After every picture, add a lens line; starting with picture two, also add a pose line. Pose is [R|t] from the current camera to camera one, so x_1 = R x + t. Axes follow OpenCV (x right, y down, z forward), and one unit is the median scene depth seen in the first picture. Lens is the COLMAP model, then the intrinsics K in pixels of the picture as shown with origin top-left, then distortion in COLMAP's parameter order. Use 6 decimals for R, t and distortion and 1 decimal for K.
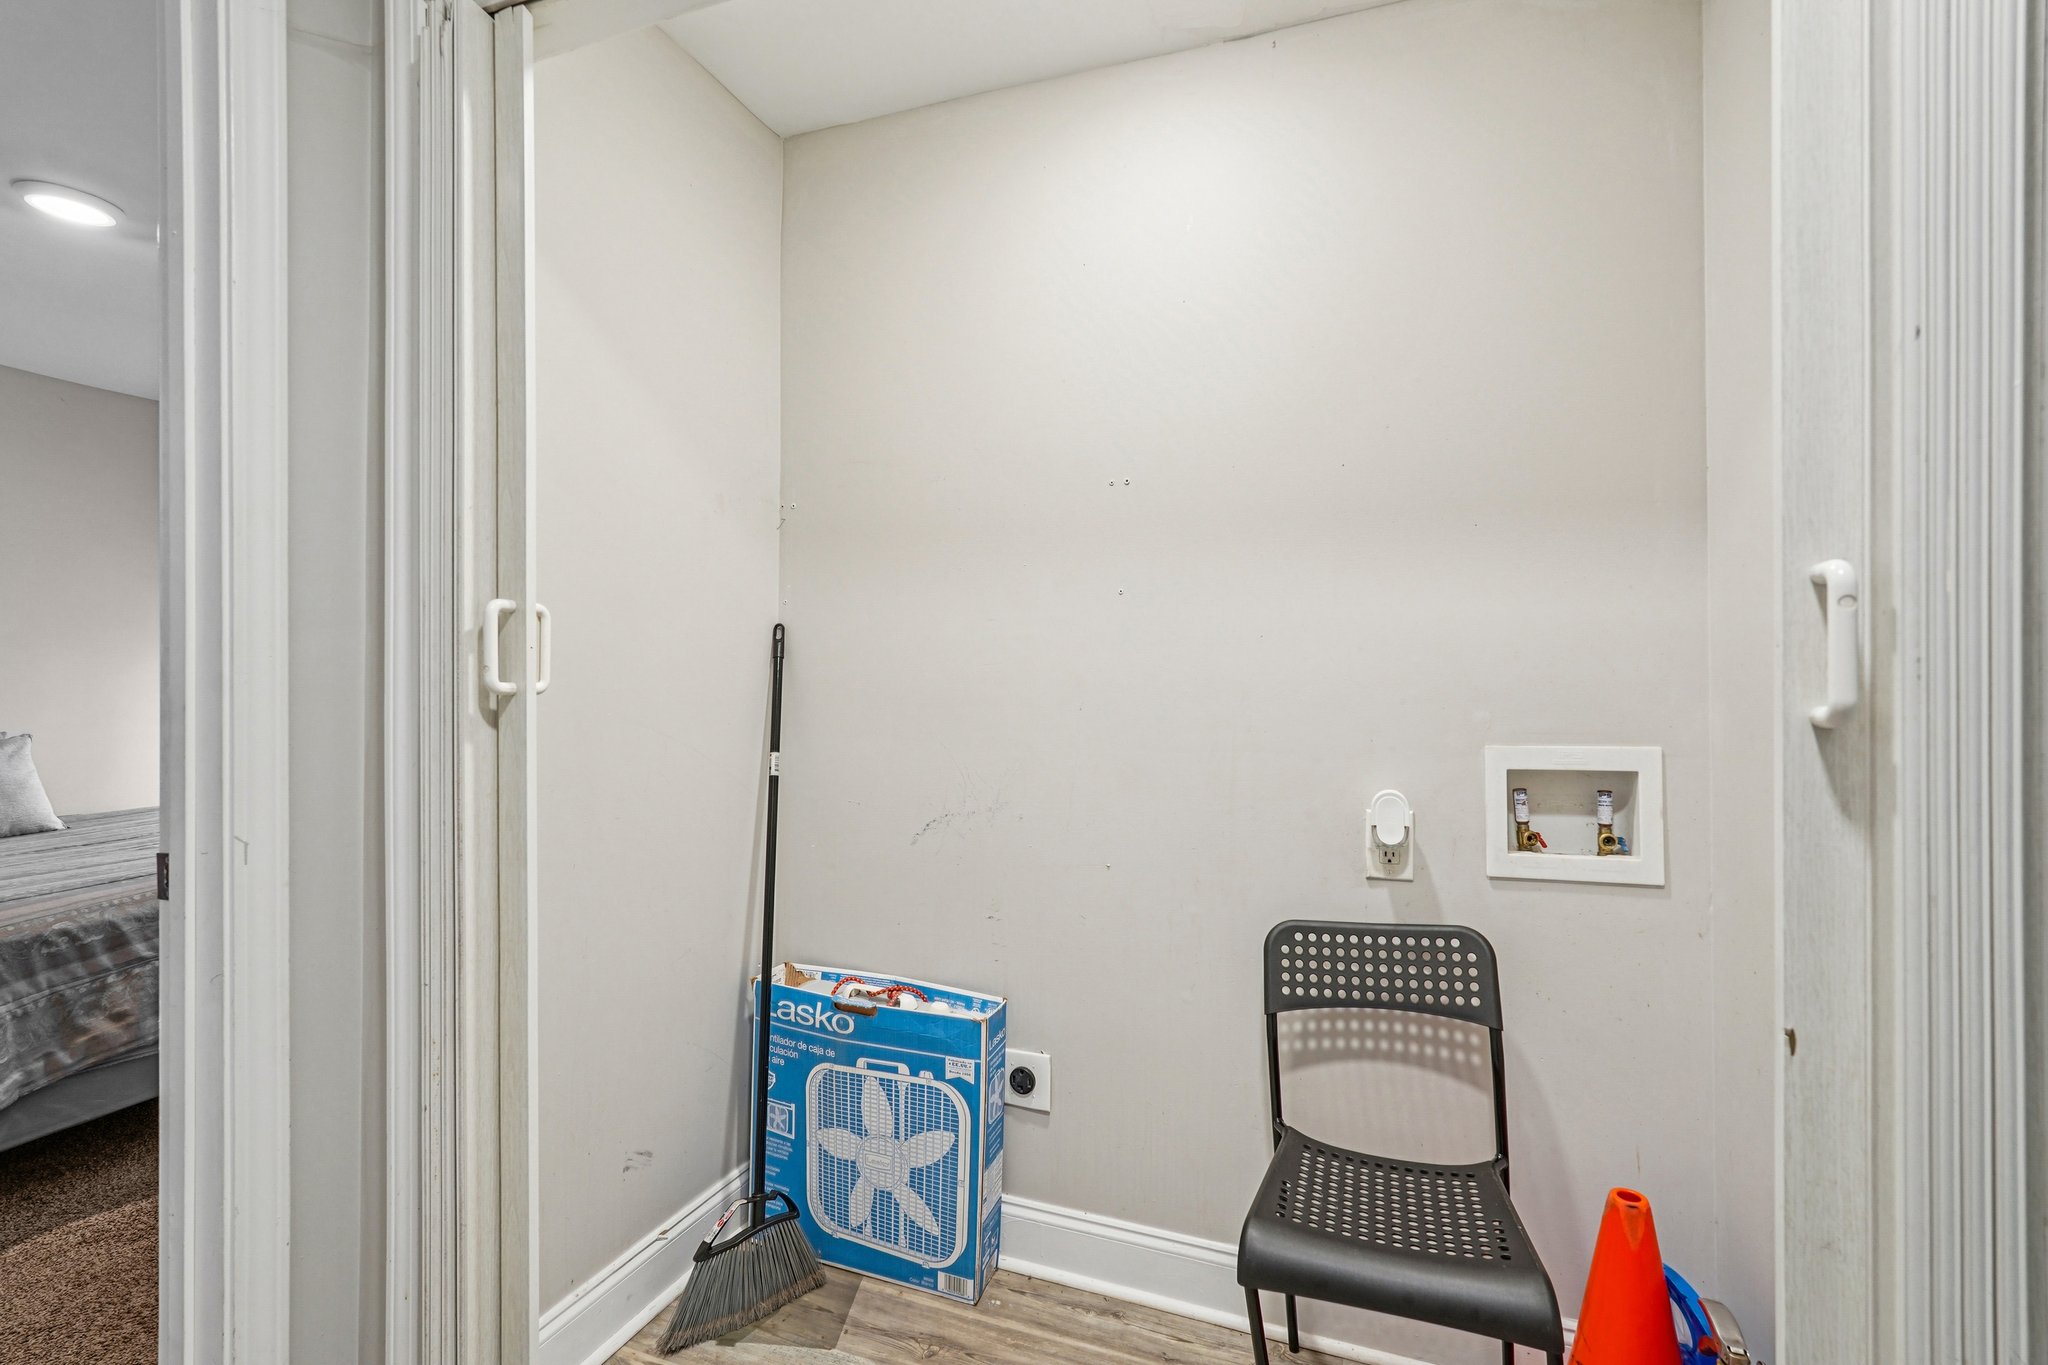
lens RADIAL K [[904.0, 0, 1024.0], [0, 904.0, 682.5], [0, 0, 1]] dist [0.002657, 0.000080]
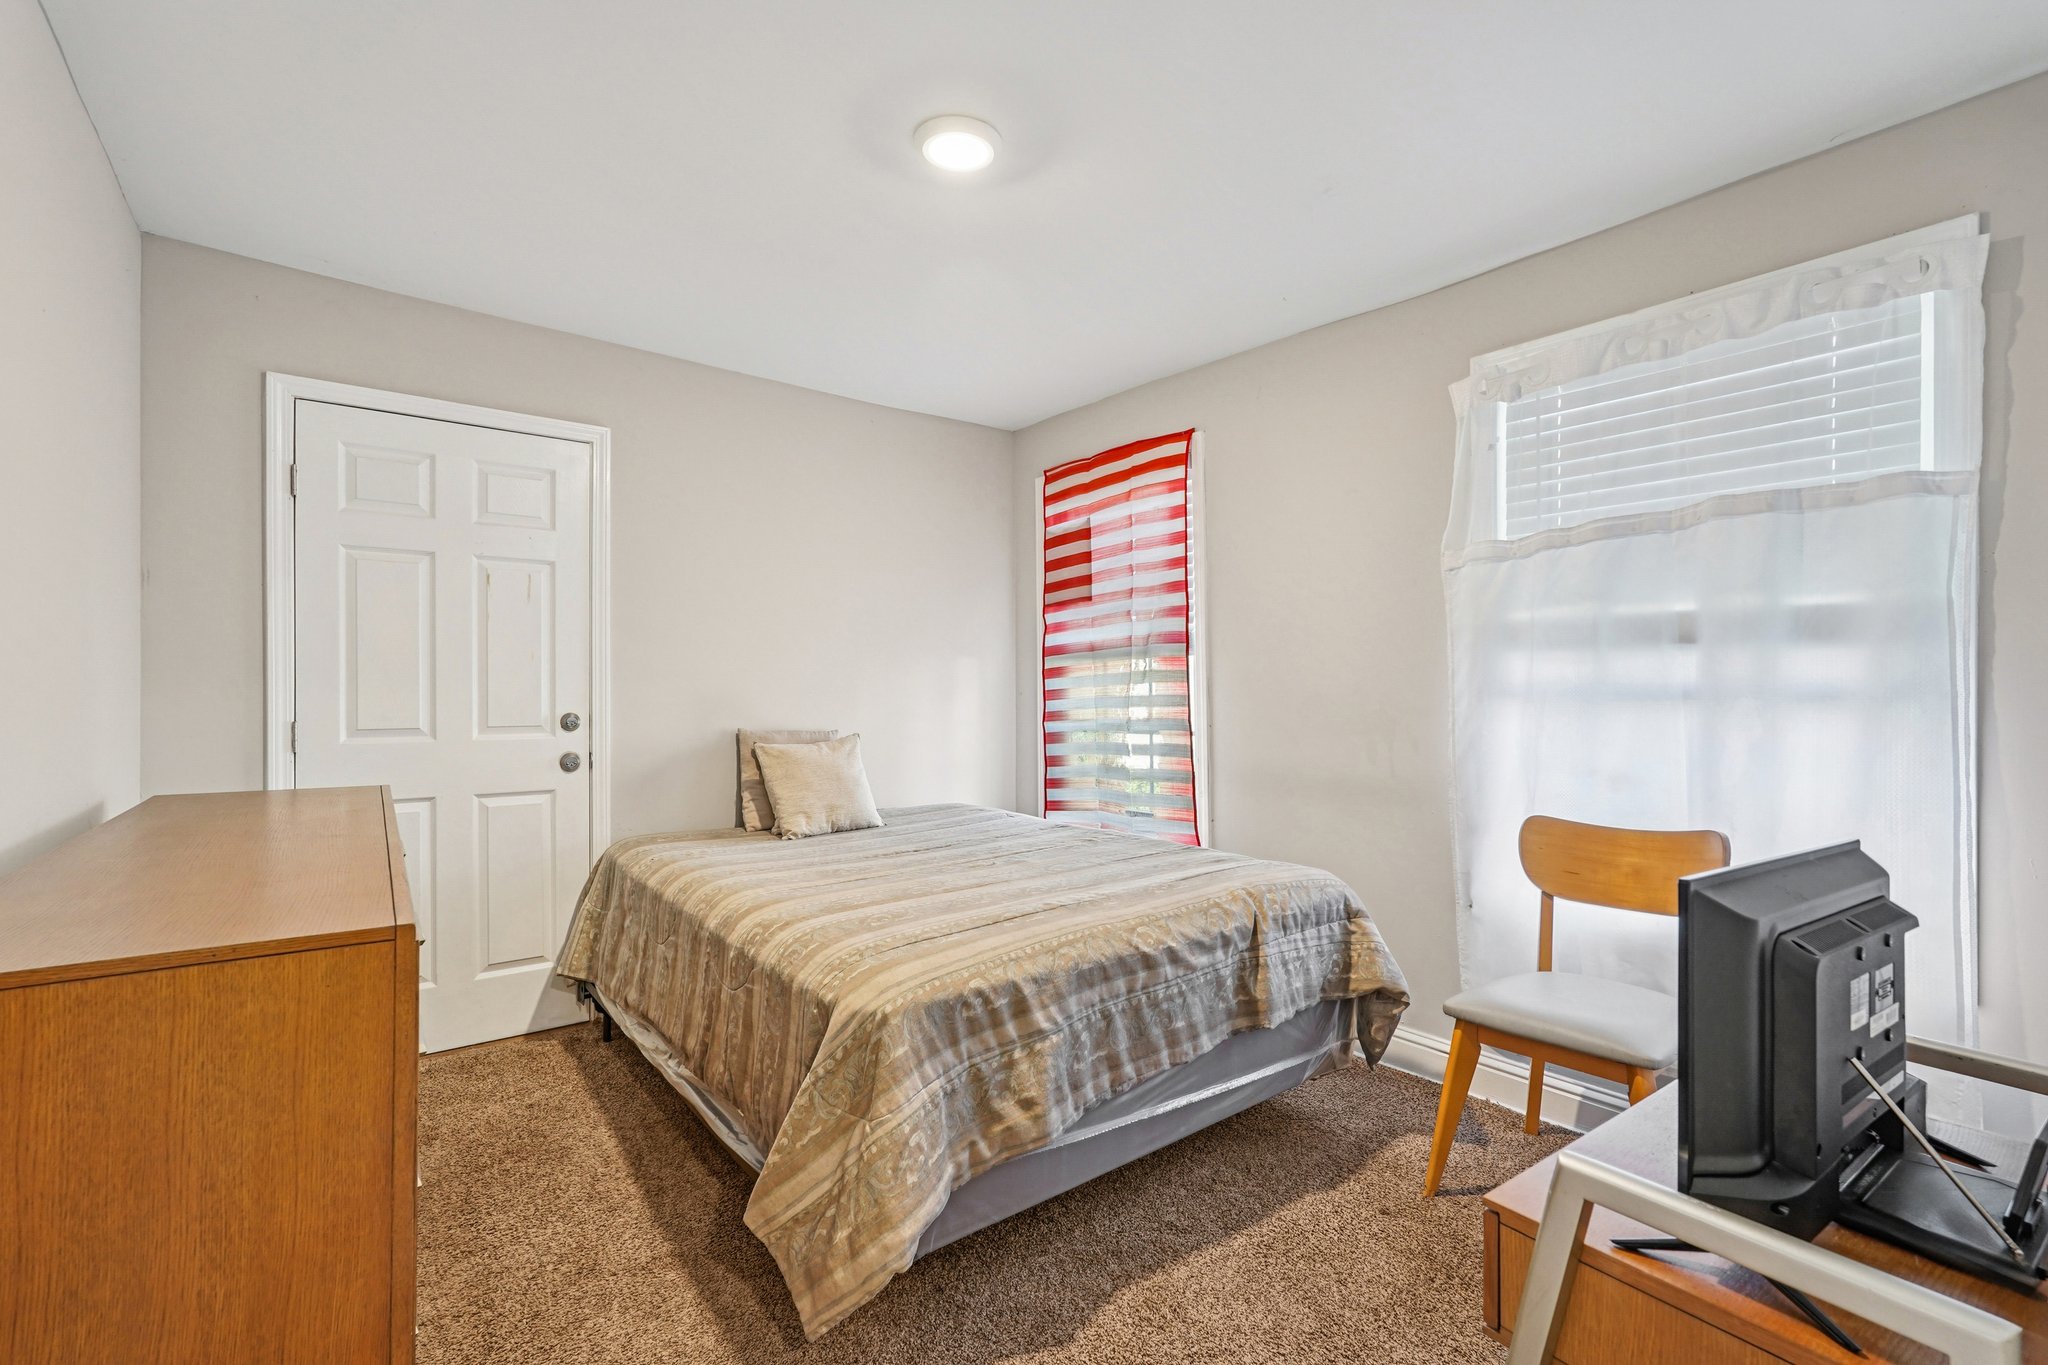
lens RADIAL K [[904.0, 0, 1024.0], [0, 904.0, 682.5], [0, 0, 1]] dist [0.002657, 0.000080]
pose [[0.846375, 0.002204, -0.532582, -0.581519], [-0.001595, 0.999997, 0.001603, -0.009438], [0.532585, -0.000507, 0.846377, 0.320763]]
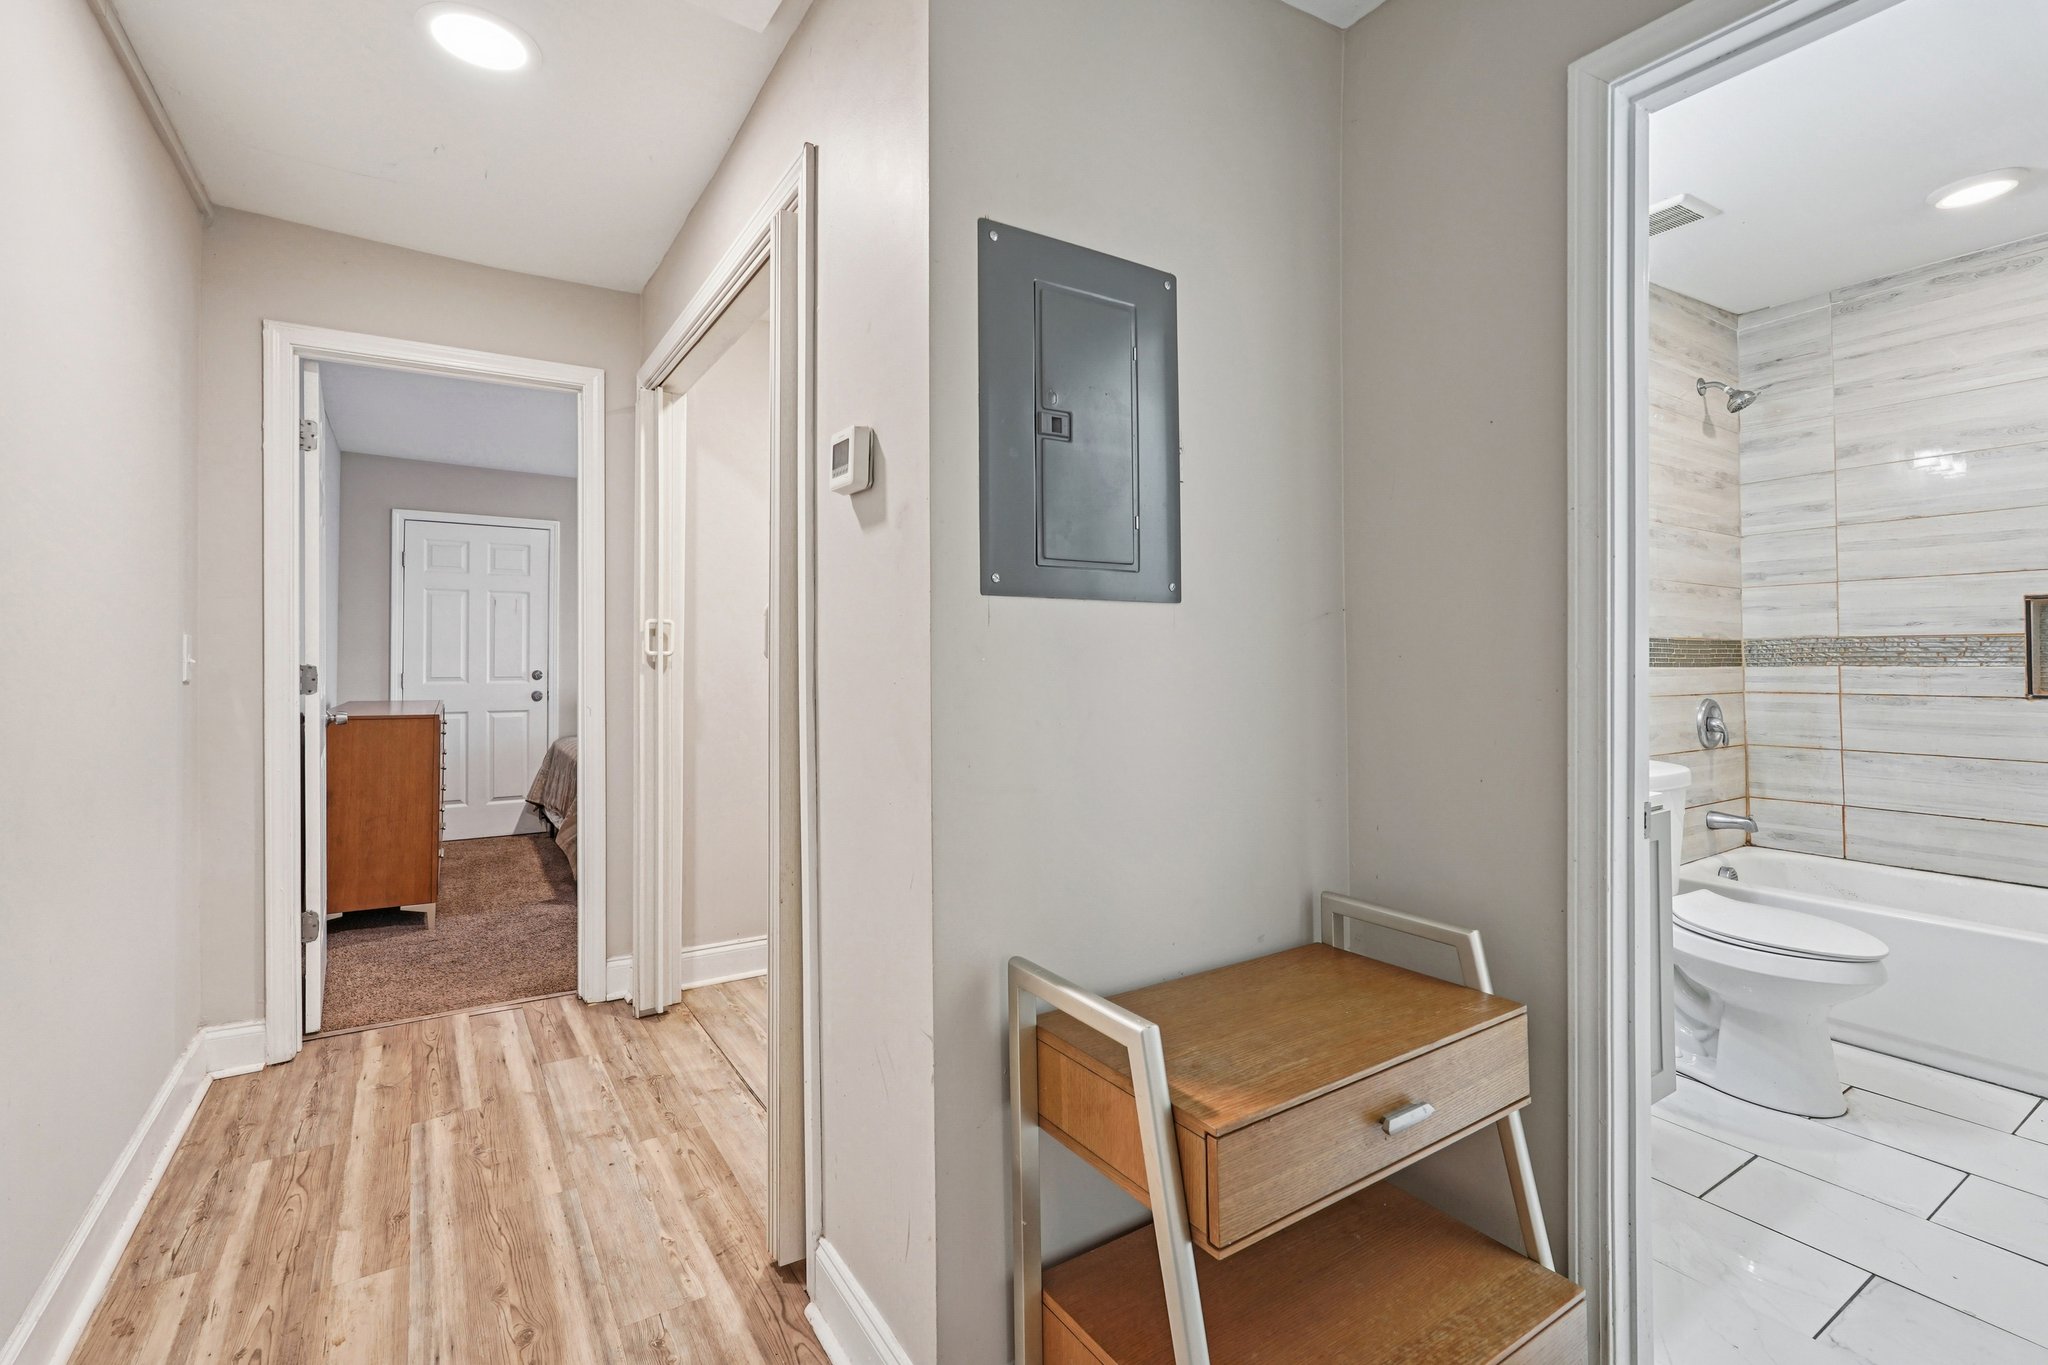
lens RADIAL K [[896.8, 0, 987.8], [0, 896.8, 648.8], [0, 0, 1]] dist [0.026593, -0.000117]
pose [[0.793012, -0.003833, -0.609195, 0.950949], [-0.003489, 0.999935, -0.010833, 0.001509], [0.609197, 0.010716, 0.792947, -0.247668]]
